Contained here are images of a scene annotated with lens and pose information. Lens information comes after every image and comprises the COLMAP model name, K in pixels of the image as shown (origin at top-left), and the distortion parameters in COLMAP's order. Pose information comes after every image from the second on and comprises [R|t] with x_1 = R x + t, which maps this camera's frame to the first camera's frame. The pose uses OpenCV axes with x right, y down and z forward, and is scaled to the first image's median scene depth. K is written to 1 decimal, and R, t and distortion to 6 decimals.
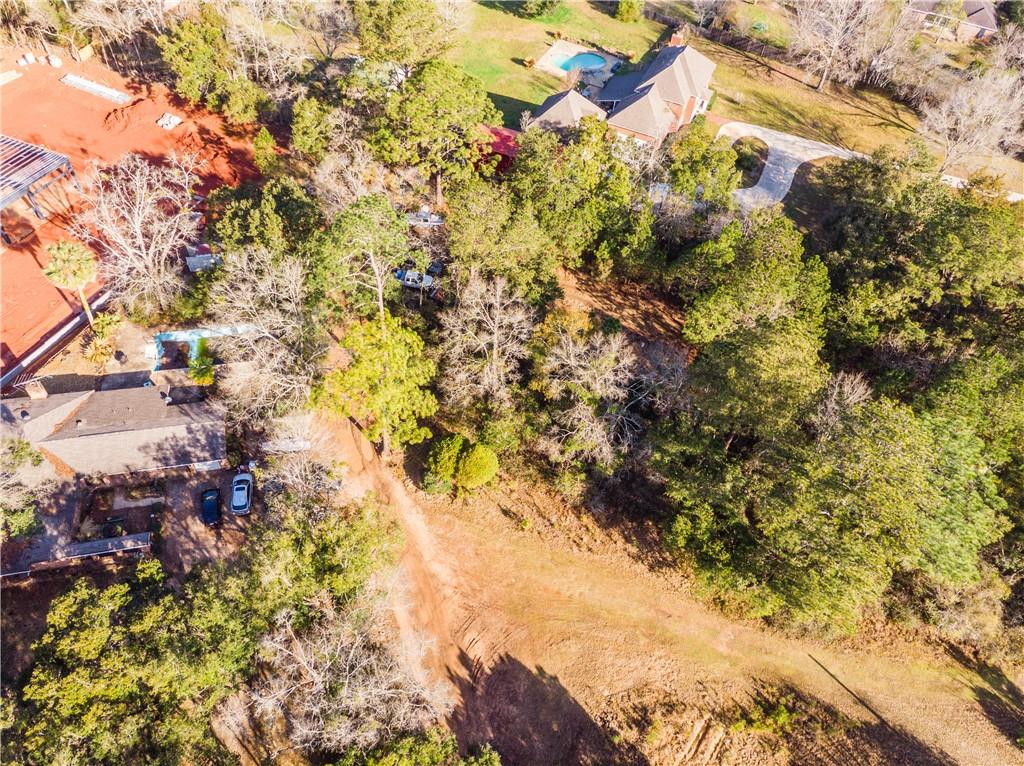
lens RADIAL K [[755.7, 0, 512.5], [0, 755.7, 385.2], [0, 0, 1]] dist [0.027170, 0.025165]
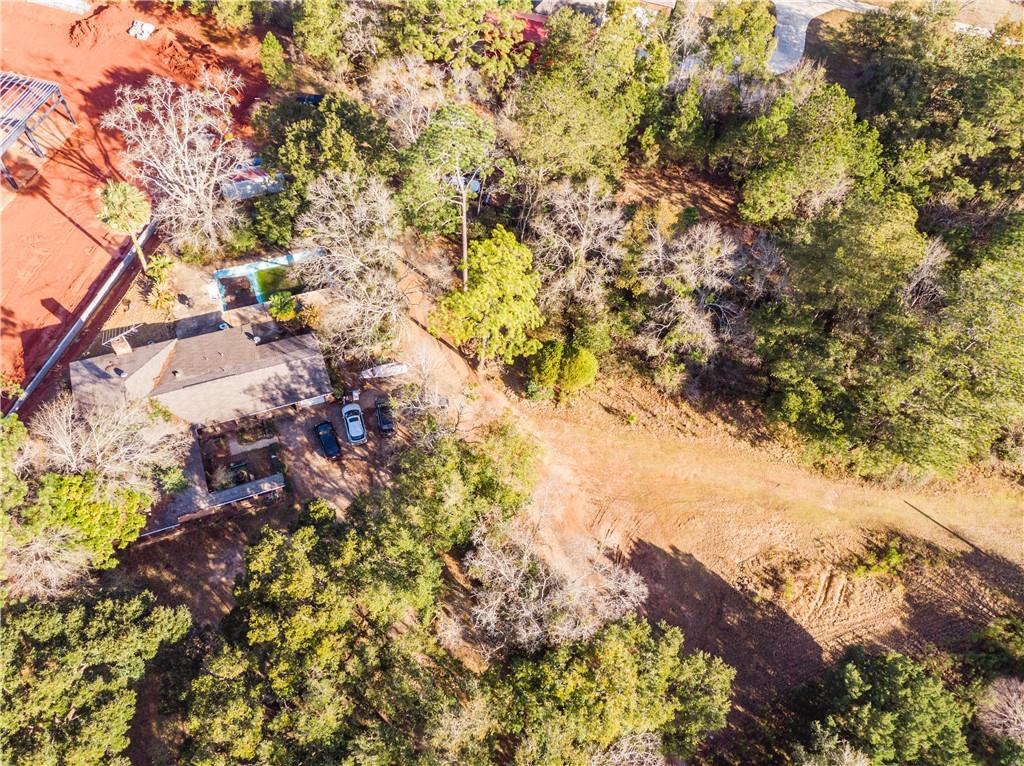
lens RADIAL K [[757.3, 0, 512.3], [0, 757.3, 384.0], [0, 0, 1]] dist [0.023189, 0.031538]
pose [[0.989133, -0.122665, 0.081045, -0.219937], [0.108987, 0.981761, 0.155779, -0.042888], [-0.098676, -0.145254, 0.984462, -0.005932]]
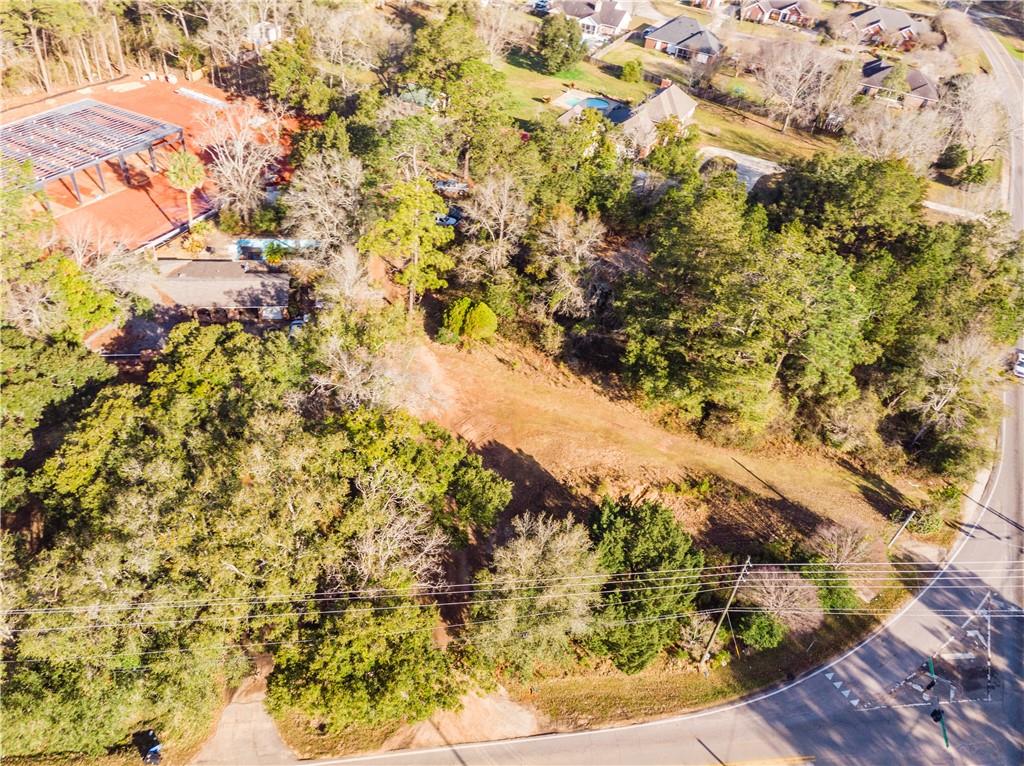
lens RADIAL K [[747.3, 0, 527.6], [0, 747.3, 385.7], [0, 0, 1]] dist [0.034347, 0.007909]
pose [[0.998793, 0.046462, -0.015929, 0.055637], [-0.048418, 0.985863, -0.160405, 0.412636], [0.008251, 0.160982, 0.986923, -0.239126]]
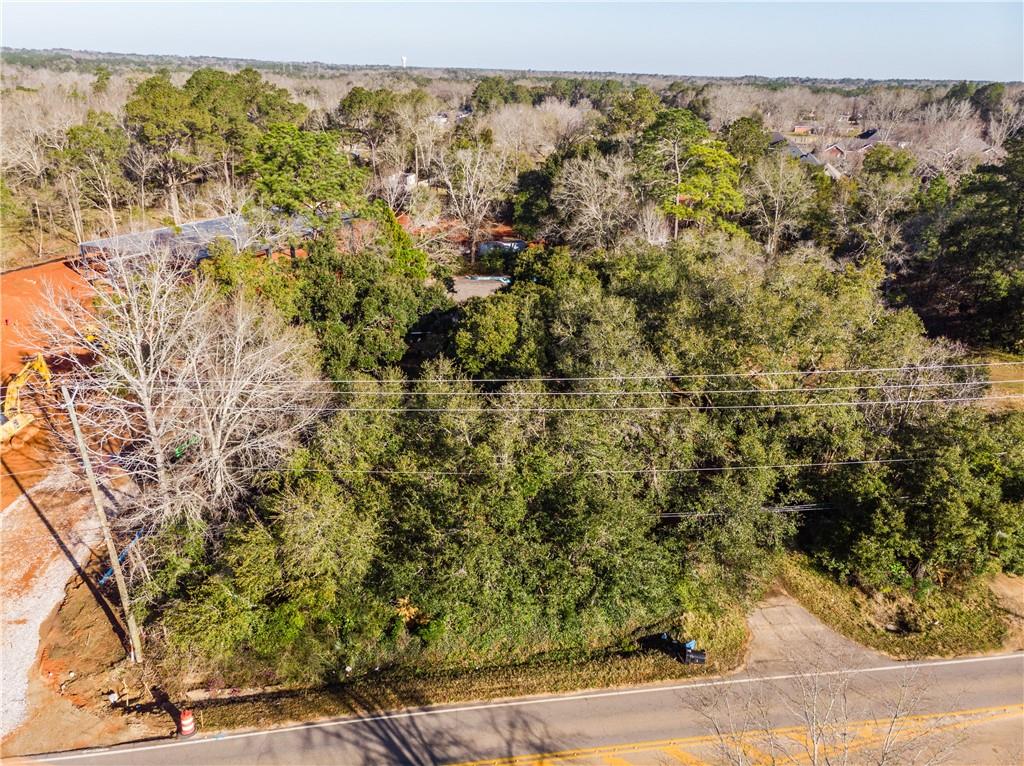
lens RADIAL K [[755.7, 0, 512.5], [0, 755.7, 385.2], [0, 0, 1]] dist [0.027170, 0.025165]
pose [[0.998134, -0.035644, -0.049570, -0.398173], [0.009280, 0.891034, -0.453842, 0.739226], [0.060346, 0.452536, 0.889702, 0.005680]]
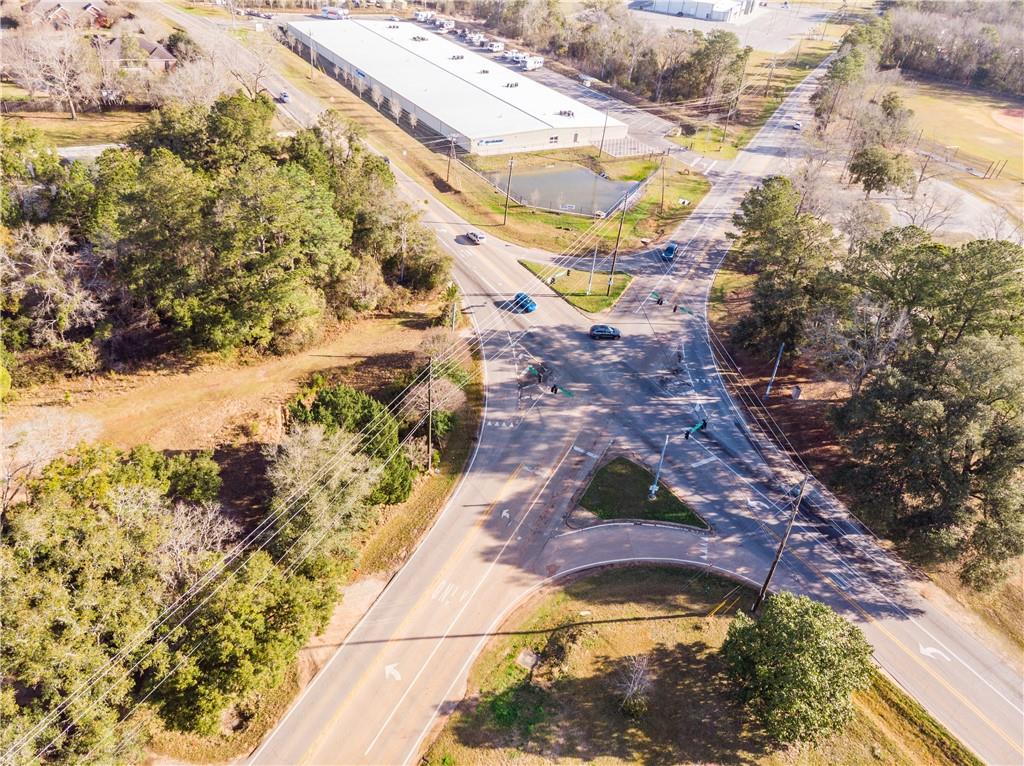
lens RADIAL K [[757.3, 0, 512.3], [0, 757.3, 384.0], [0, 0, 1]] dist [0.023189, 0.031538]
pose [[0.584237, -0.481658, 0.653202, -0.333723], [0.585878, 0.807262, 0.071238, 0.472643], [-0.561618, 0.341077, 0.753825, -0.269336]]
